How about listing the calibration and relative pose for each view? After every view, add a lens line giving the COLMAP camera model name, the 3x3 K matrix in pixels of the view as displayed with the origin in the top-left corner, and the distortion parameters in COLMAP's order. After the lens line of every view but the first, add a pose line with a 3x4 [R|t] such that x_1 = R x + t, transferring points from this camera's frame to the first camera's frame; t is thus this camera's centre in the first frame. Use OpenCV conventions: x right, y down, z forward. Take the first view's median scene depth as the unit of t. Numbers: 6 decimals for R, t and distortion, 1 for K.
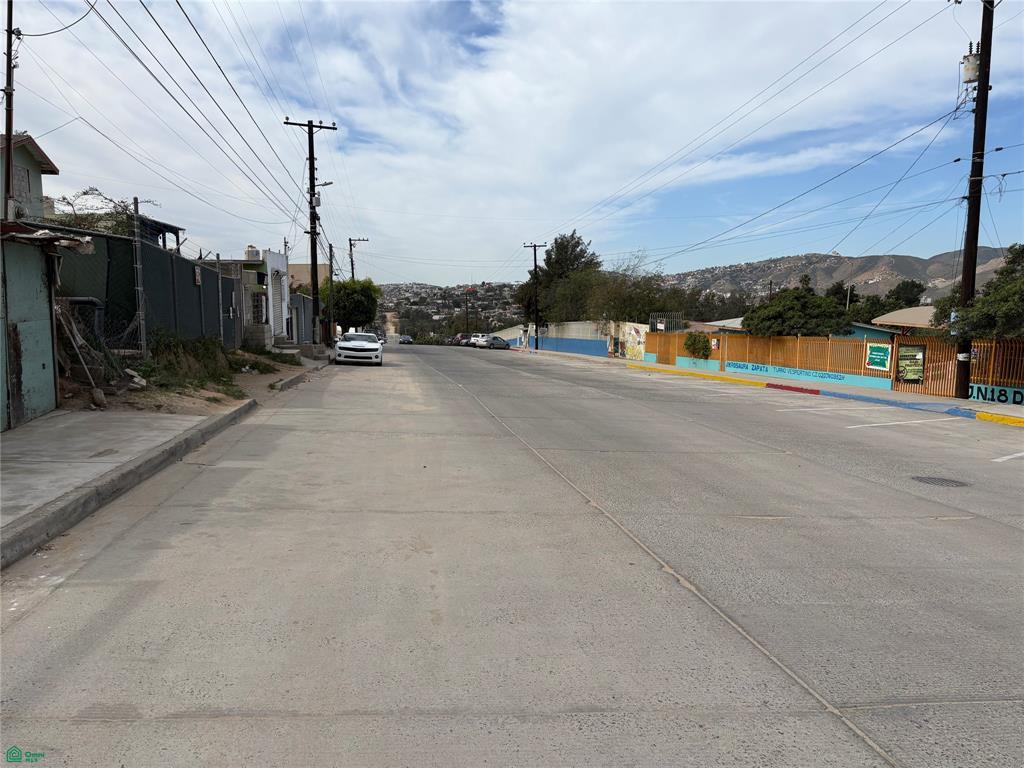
lens RADIAL K [[776.4, 0, 513.2], [0, 776.4, 386.7], [0, 0, 1]] dist [-0.000241, 0.000598]
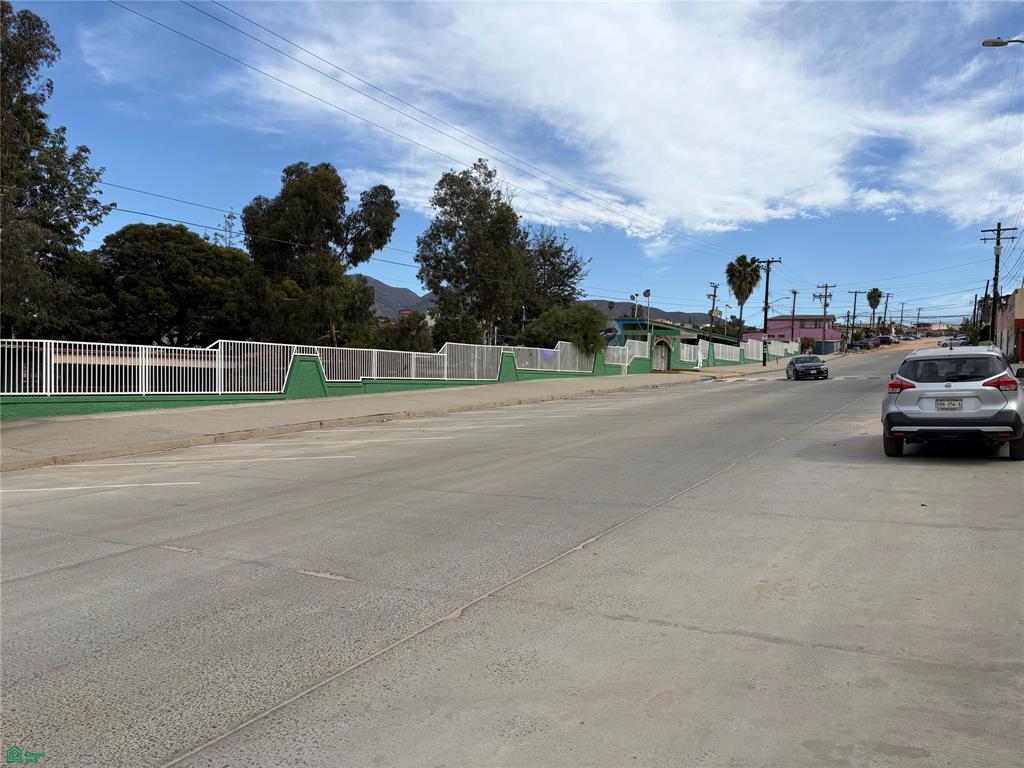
lens RADIAL K [[776.4, 0, 511.7], [0, 776.4, 385.9], [0, 0, 1]] dist [-0.000241, 0.000598]
pose [[-0.774638, -0.040831, 0.631085, -0.388980], [0.049218, 0.990994, 0.124531, -0.142489], [-0.630487, 0.127527, -0.765652, 1.582026]]
